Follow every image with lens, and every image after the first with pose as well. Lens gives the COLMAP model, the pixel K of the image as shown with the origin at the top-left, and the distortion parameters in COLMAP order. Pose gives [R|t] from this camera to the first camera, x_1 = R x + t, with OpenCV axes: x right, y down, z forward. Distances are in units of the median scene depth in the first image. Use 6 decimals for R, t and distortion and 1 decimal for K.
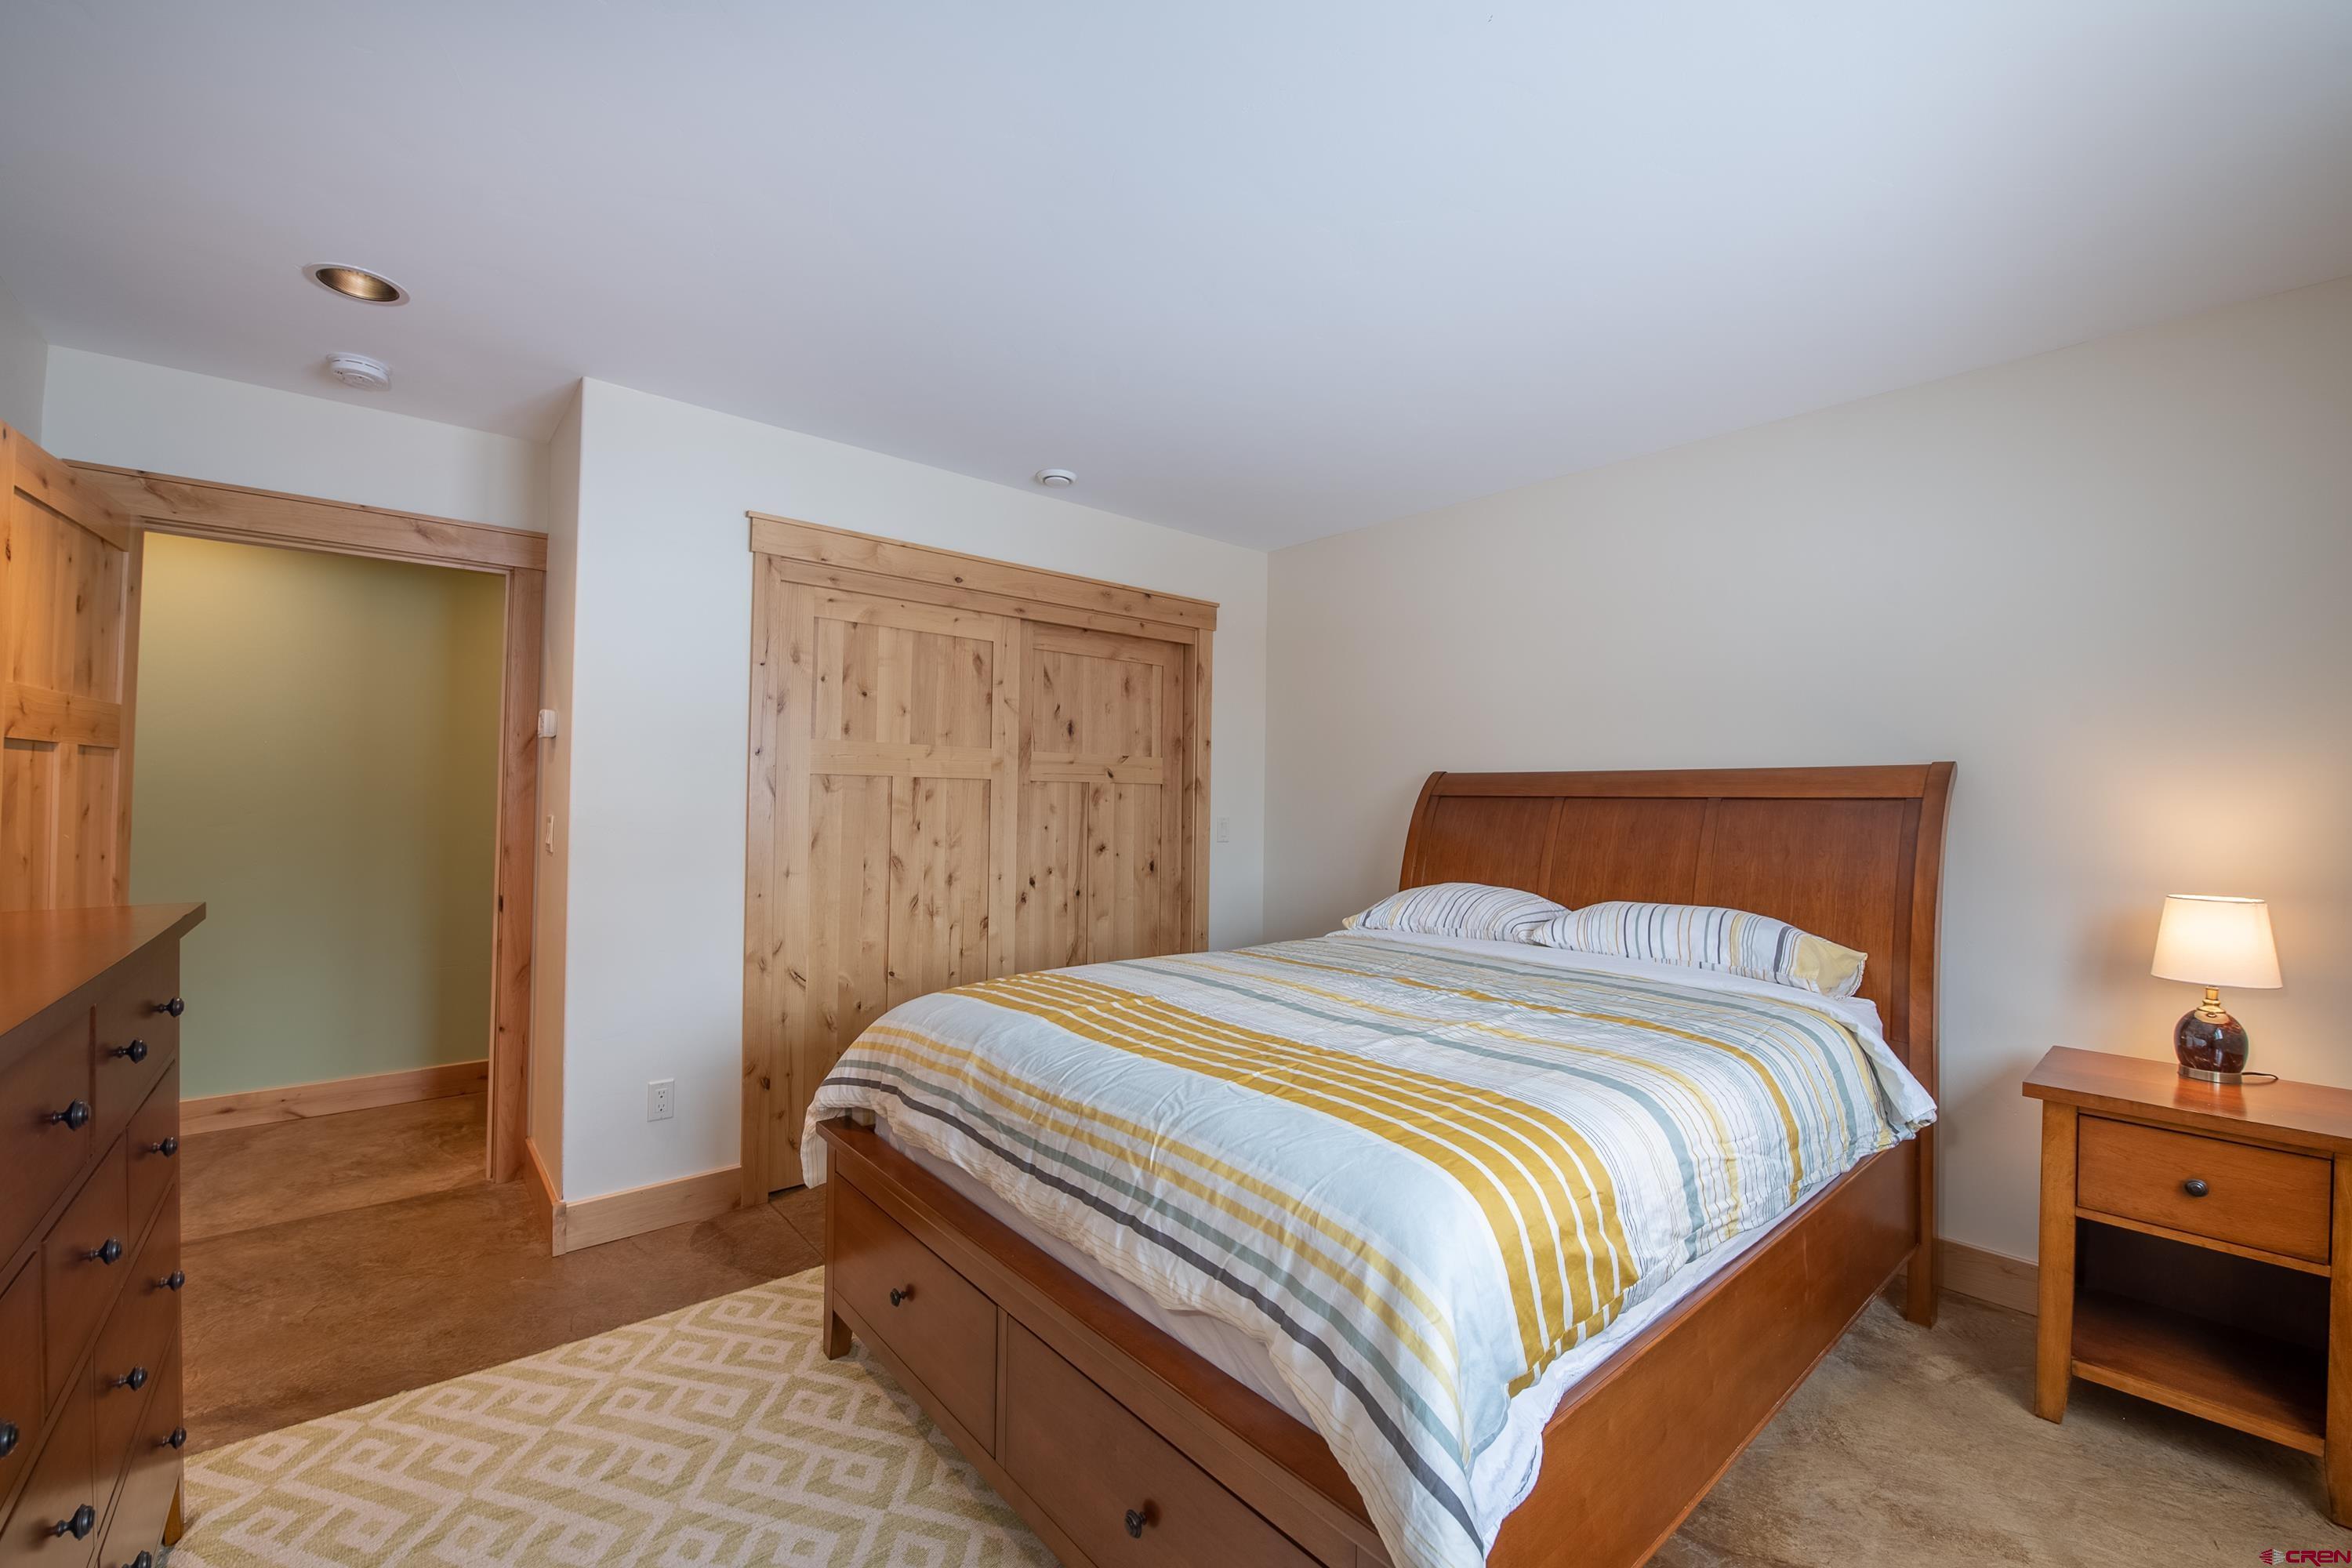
lens RADIAL K [[960.9, 0, 1176.4], [0, 960.9, 794.1], [0, 0, 1]] dist [-0.014189, -0.000491]
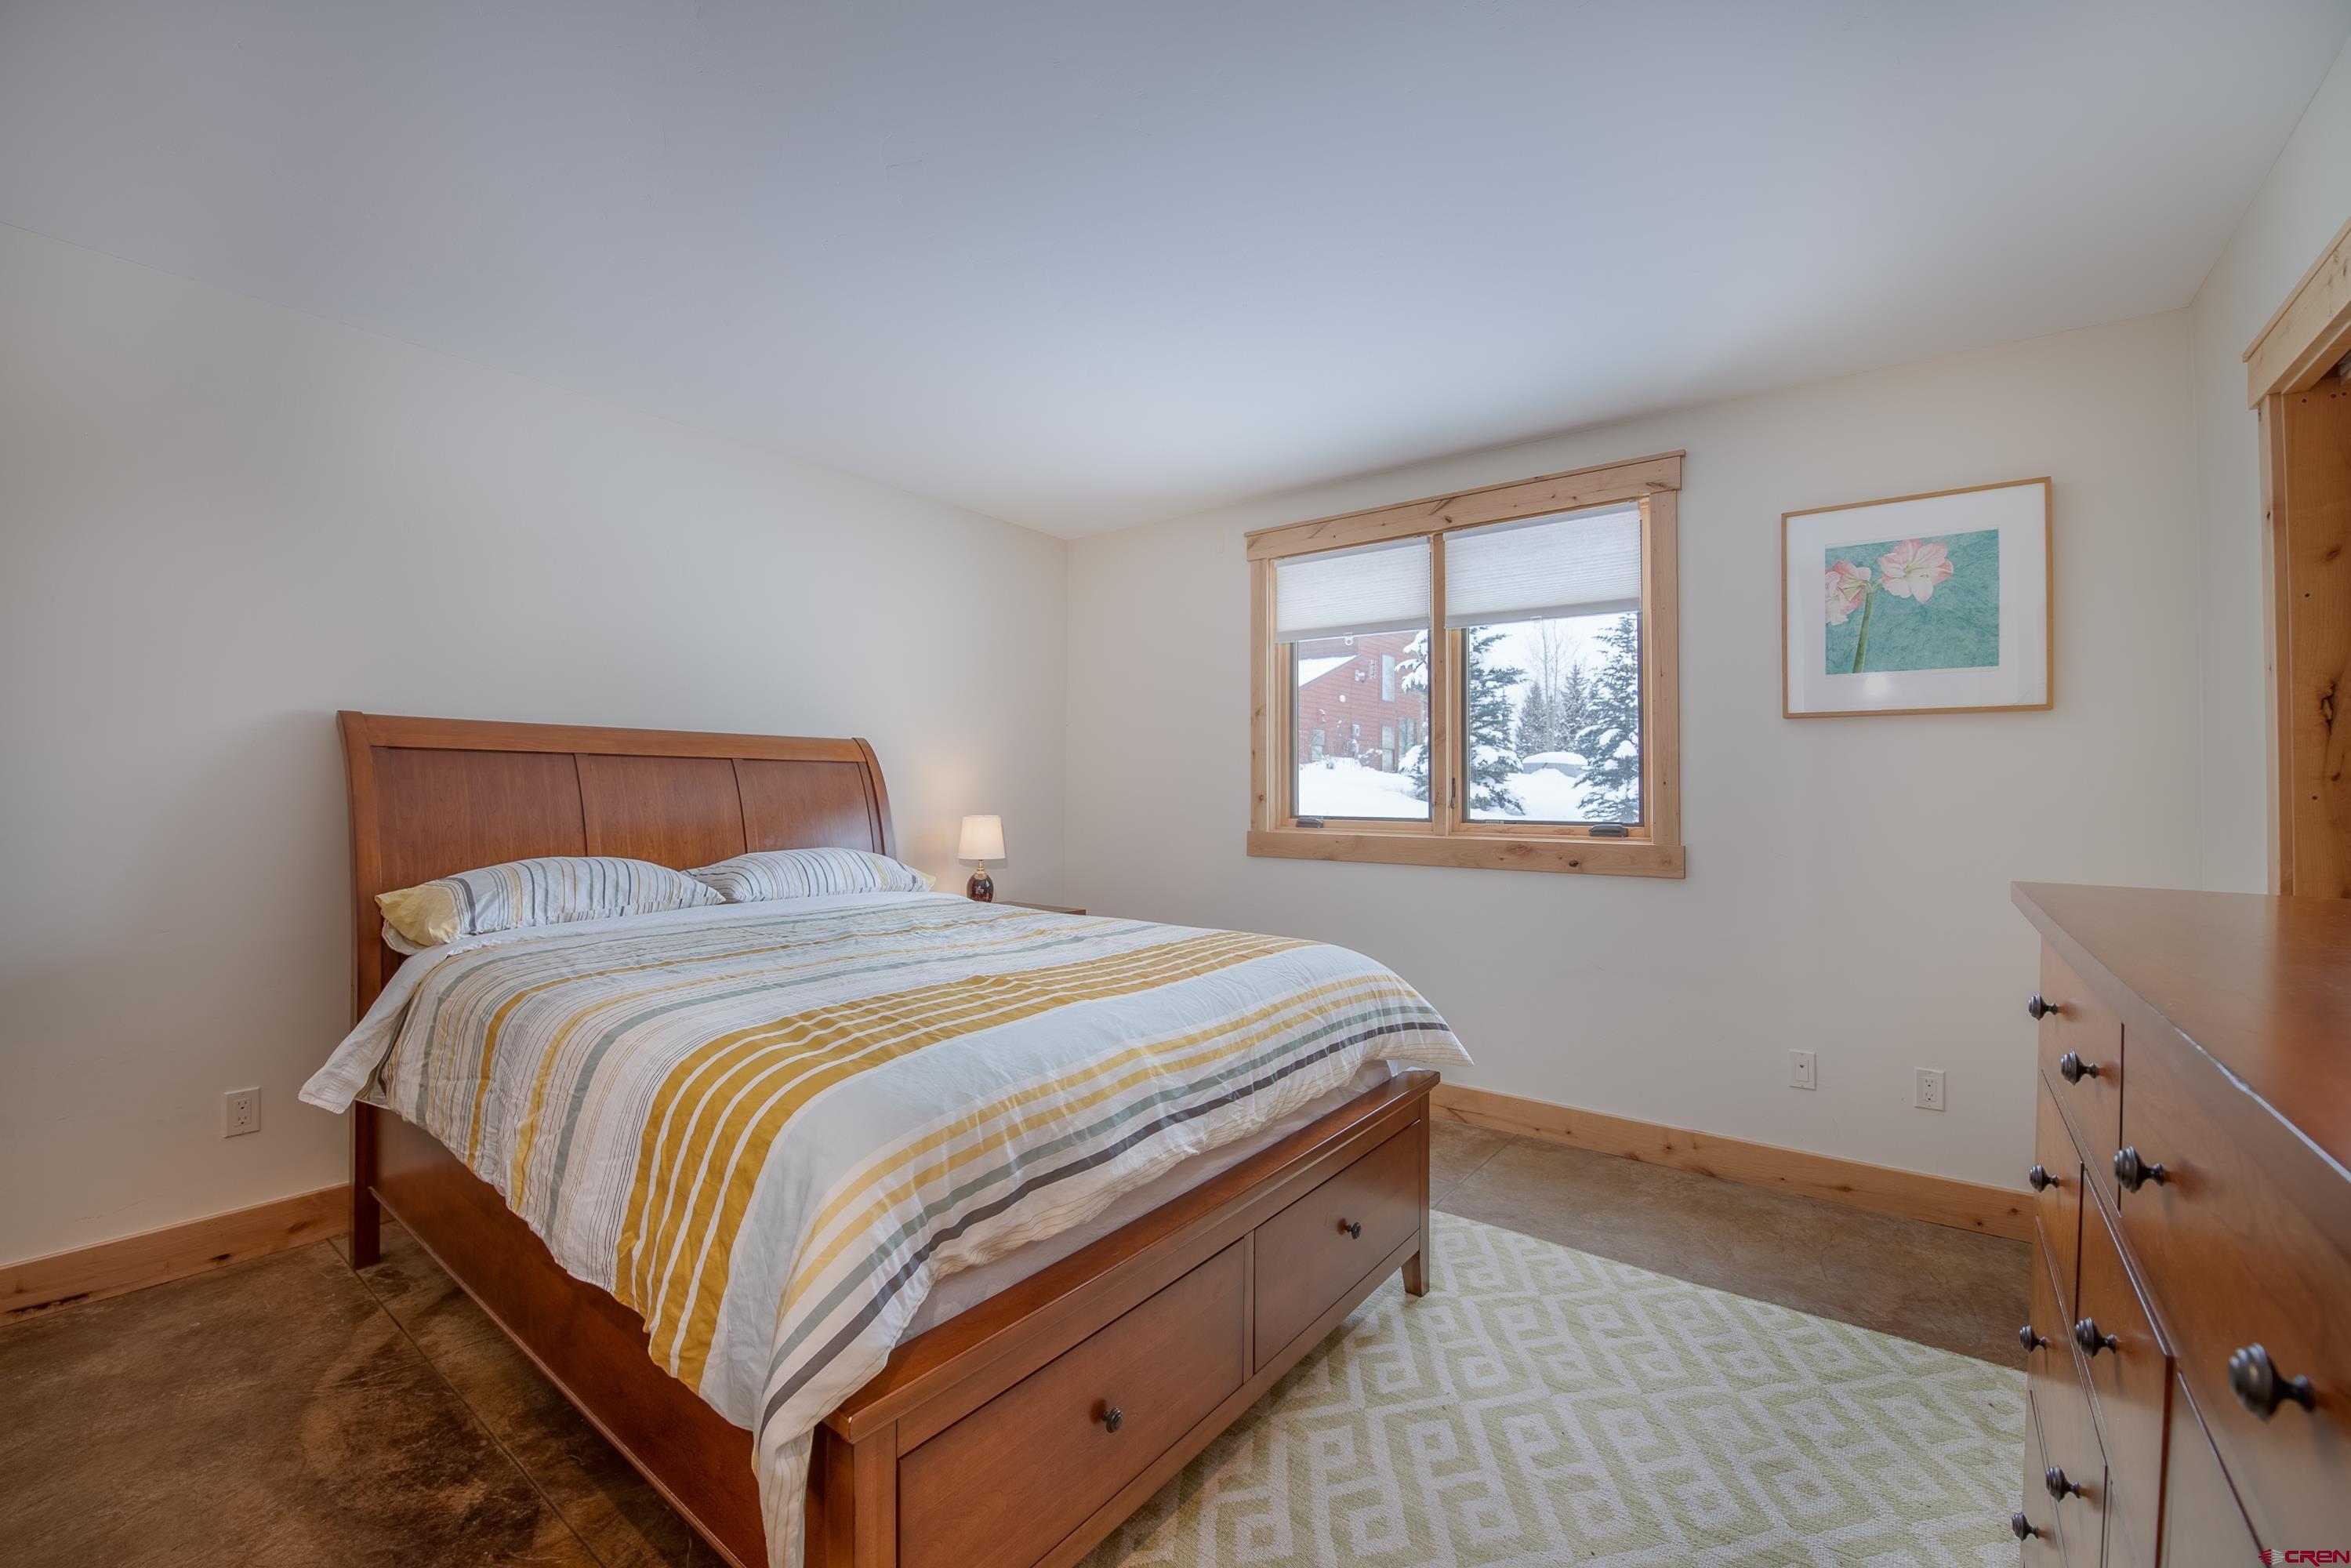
lens RADIAL K [[960.5, 0, 1169.7], [0, 960.5, 786.8], [0, 0, 1]] dist [-0.014189, -0.000491]
pose [[-0.208310, -0.009910, 0.978013, -1.151965], [-0.014087, 0.999875, 0.007131, 0.033585], [-0.977961, -0.012291, -0.208424, 1.259687]]
